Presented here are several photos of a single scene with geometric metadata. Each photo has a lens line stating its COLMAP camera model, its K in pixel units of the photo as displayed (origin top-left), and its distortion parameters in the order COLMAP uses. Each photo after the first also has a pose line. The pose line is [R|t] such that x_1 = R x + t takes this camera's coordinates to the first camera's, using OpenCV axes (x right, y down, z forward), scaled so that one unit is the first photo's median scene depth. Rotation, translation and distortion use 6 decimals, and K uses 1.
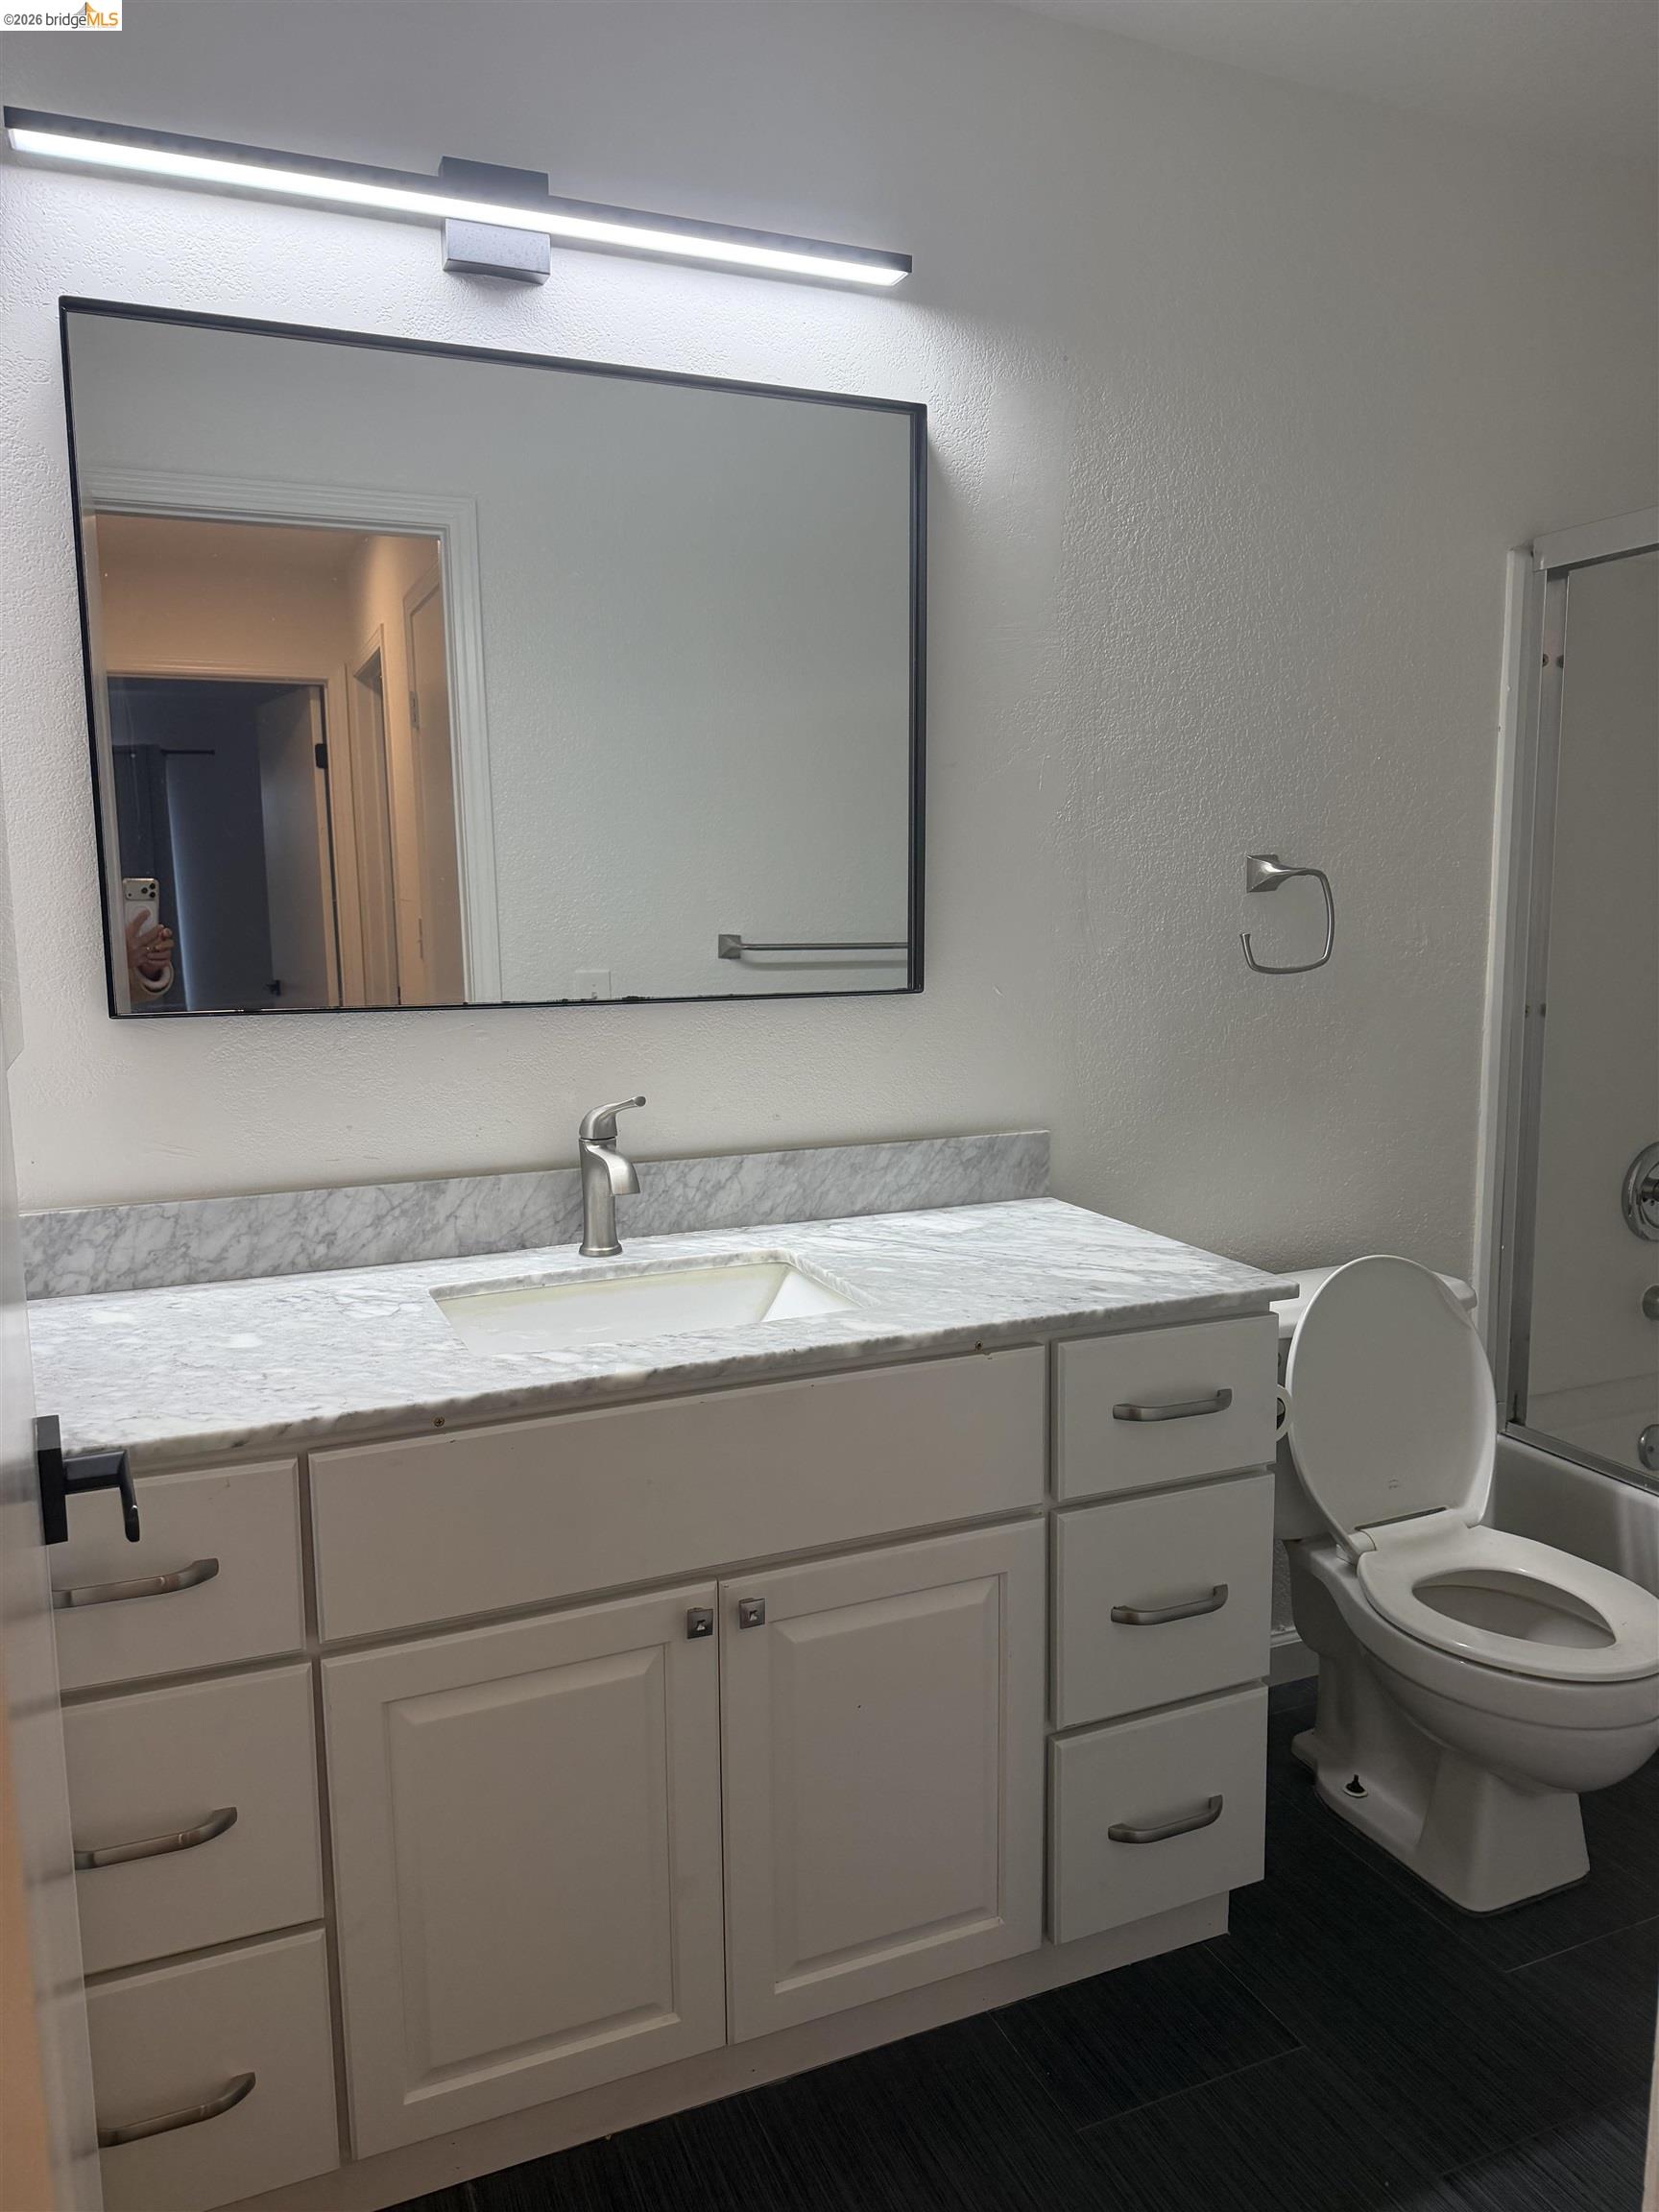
lens RADIAL K [[1535.4, 0, 832.2], [0, 1535.4, 1112.7], [0, 0, 1]] dist [0.125886, -0.244663]
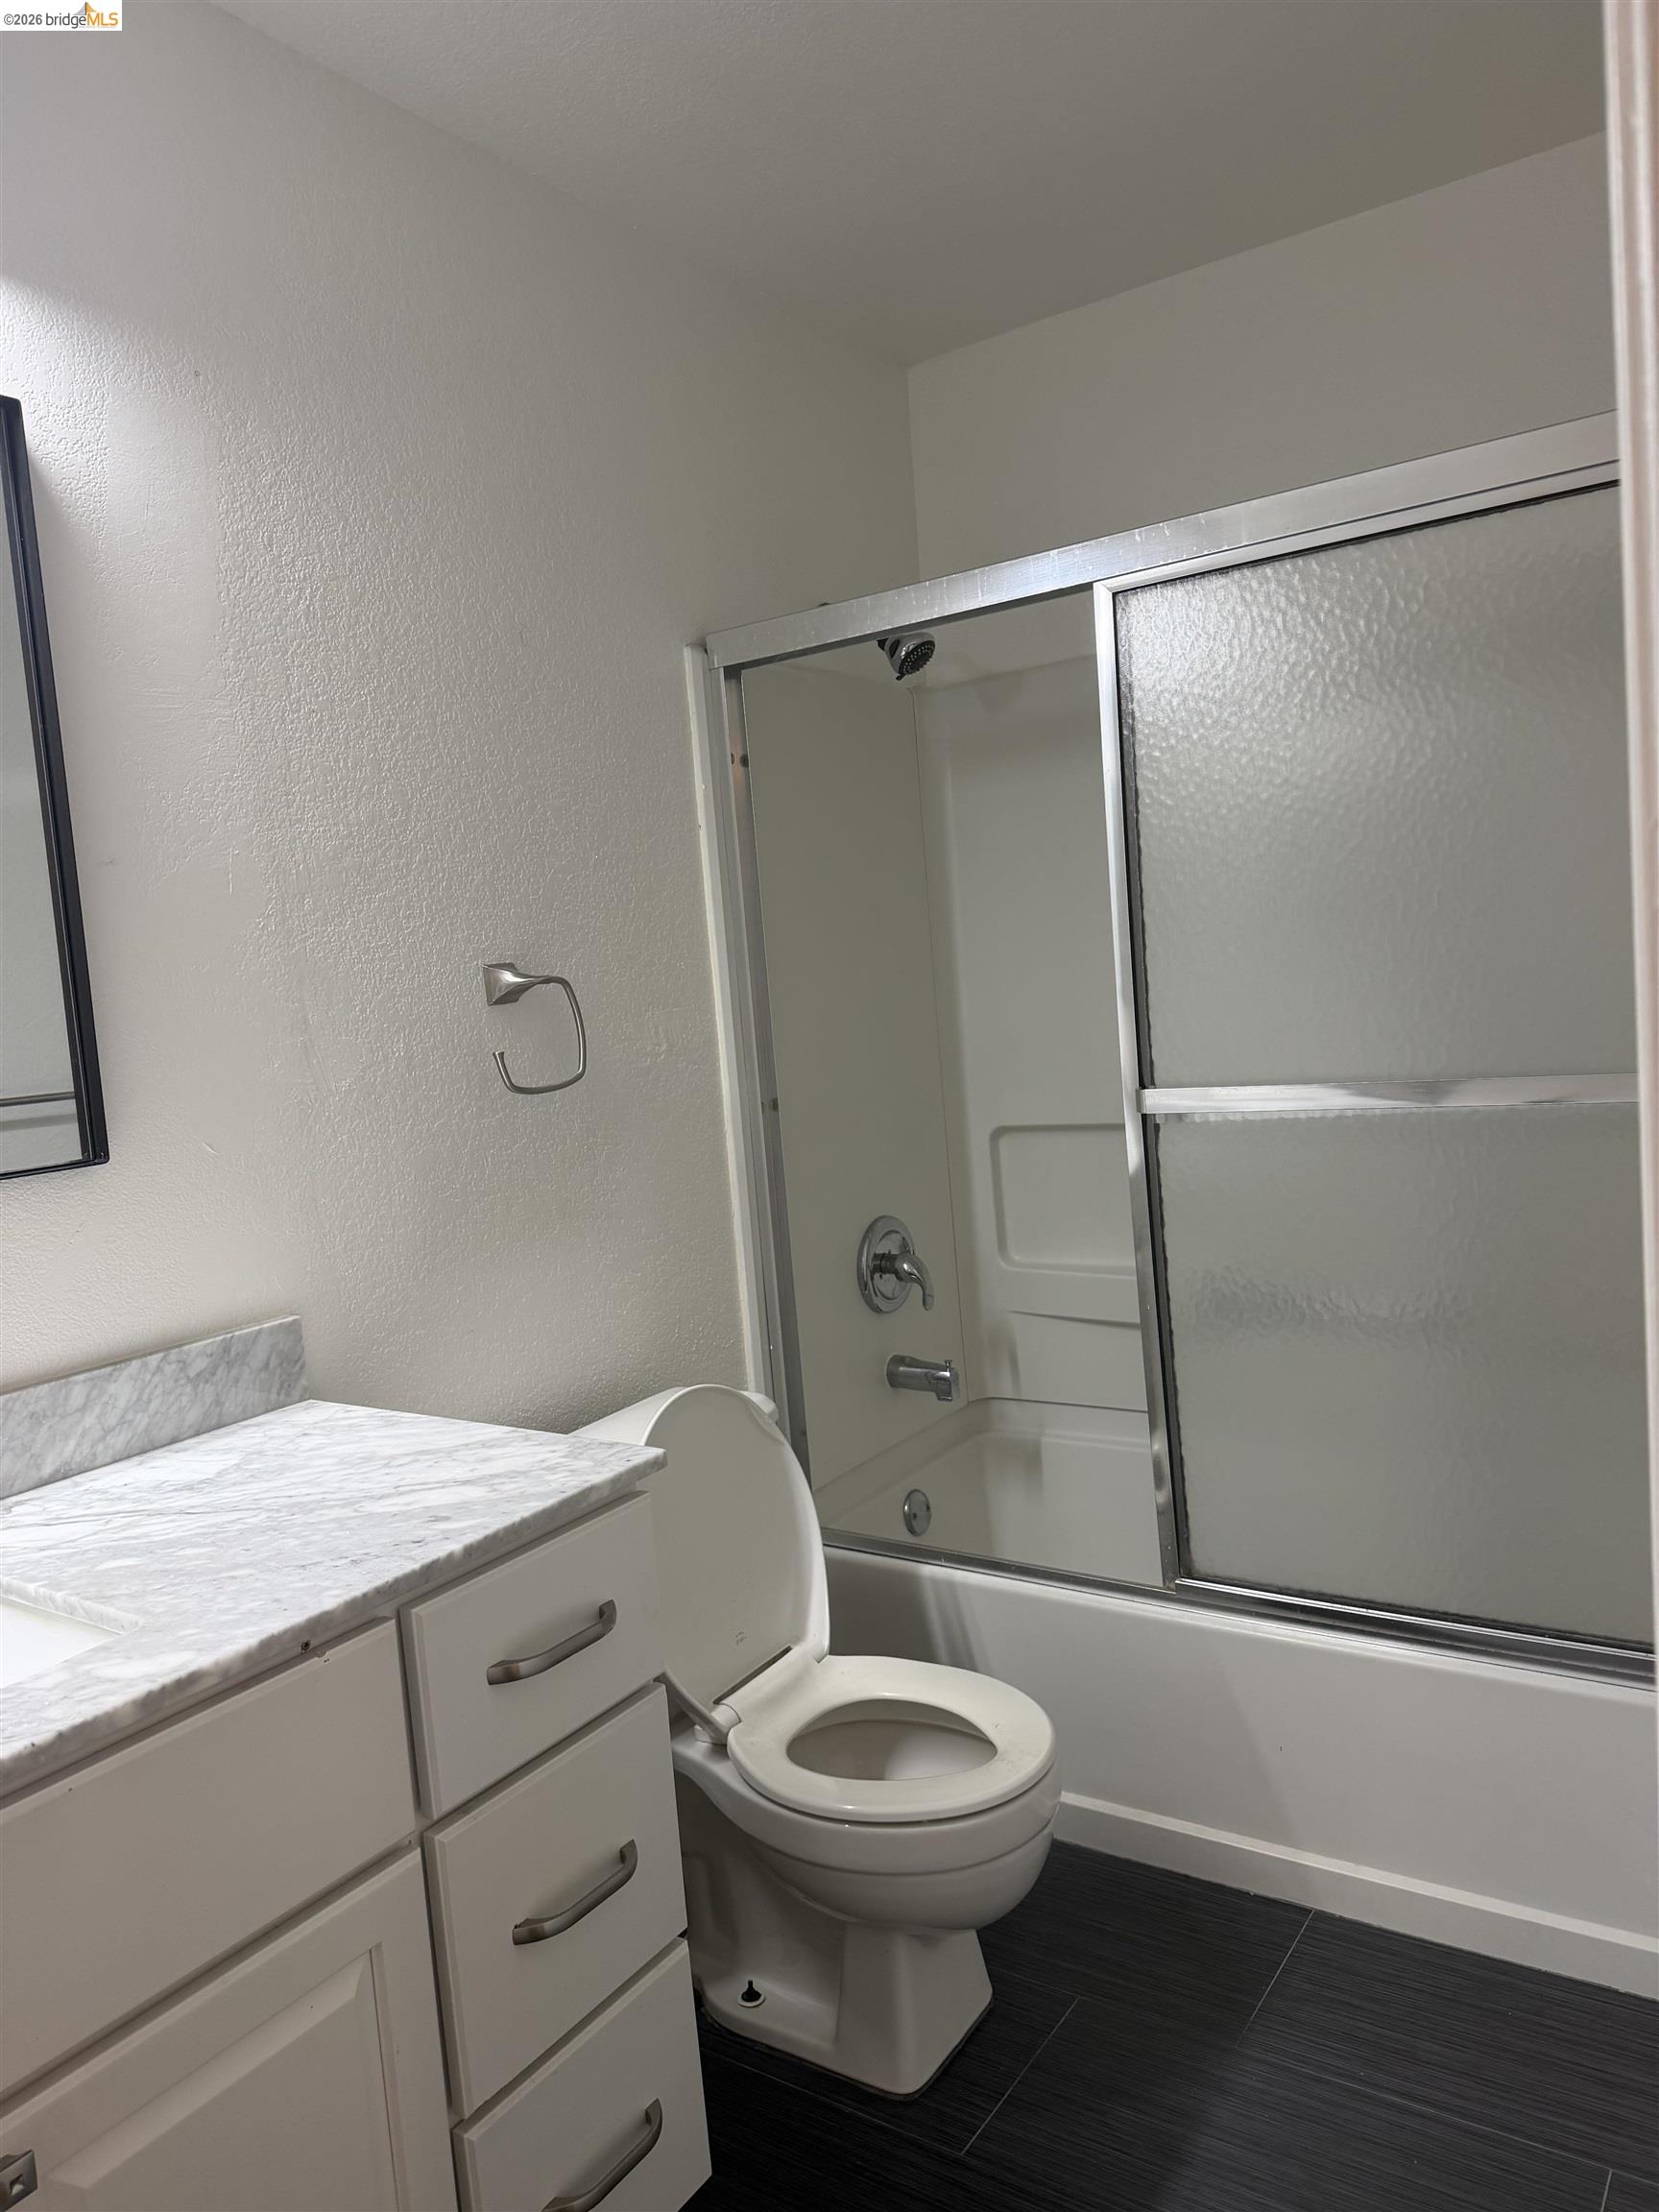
lens RADIAL K [[1535.4, 0, 832.2], [0, 1535.4, 1112.7], [0, 0, 1]] dist [0.125886, -0.244663]
pose [[0.843041, -0.105437, 0.527413, -0.040432], [0.147038, 0.988422, -0.037433, -0.022508], [-0.517360, 0.109108, 0.848784, 0.177106]]
